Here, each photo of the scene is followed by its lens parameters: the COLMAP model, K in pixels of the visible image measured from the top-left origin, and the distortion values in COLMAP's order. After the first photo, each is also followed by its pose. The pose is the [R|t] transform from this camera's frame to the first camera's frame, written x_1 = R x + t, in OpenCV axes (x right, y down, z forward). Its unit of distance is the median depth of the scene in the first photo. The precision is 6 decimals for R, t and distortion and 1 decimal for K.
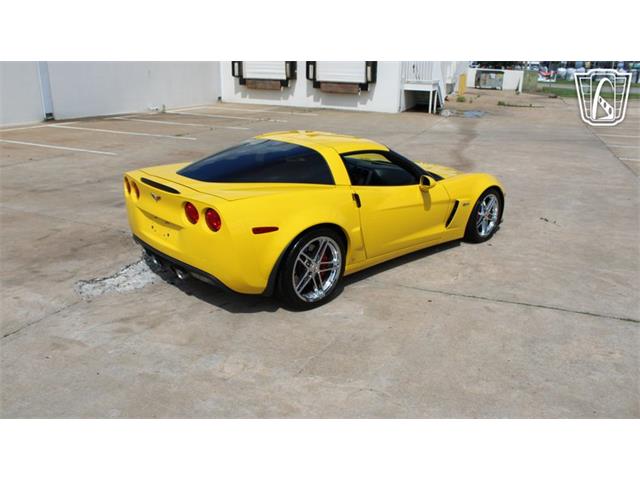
lens RADIAL K [[527.5, 0, 319.2], [0, 527.5, 239.0], [0, 0, 1]] dist [-0.153459, 0.124881]
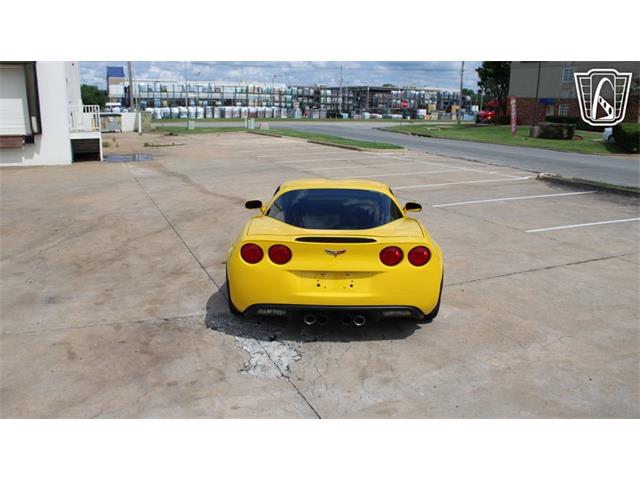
lens RADIAL K [[527.5, 0, 314.9], [0, 527.5, 239.4], [0, 0, 1]] dist [-0.153459, 0.124881]
pose [[0.714302, -0.181905, 0.675783, -0.212278], [0.231244, 0.972740, 0.017415, -0.027153], [-0.660529, 0.143831, 0.736895, 0.055728]]
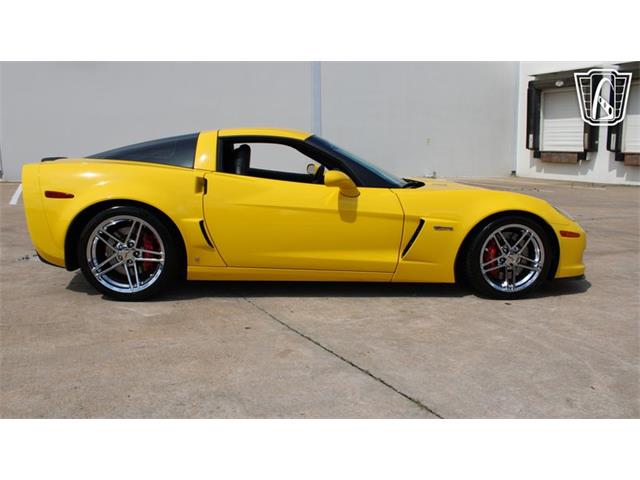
lens RADIAL K [[527.5, 0, 320.2], [0, 527.5, 237.8], [0, 0, 1]] dist [-0.153459, 0.124881]
pose [[0.780411, 0.082432, -0.619810, 0.161815], [-0.186951, 0.976688, -0.105498, 0.012756], [0.596665, 0.198206, 0.777628, 0.110056]]
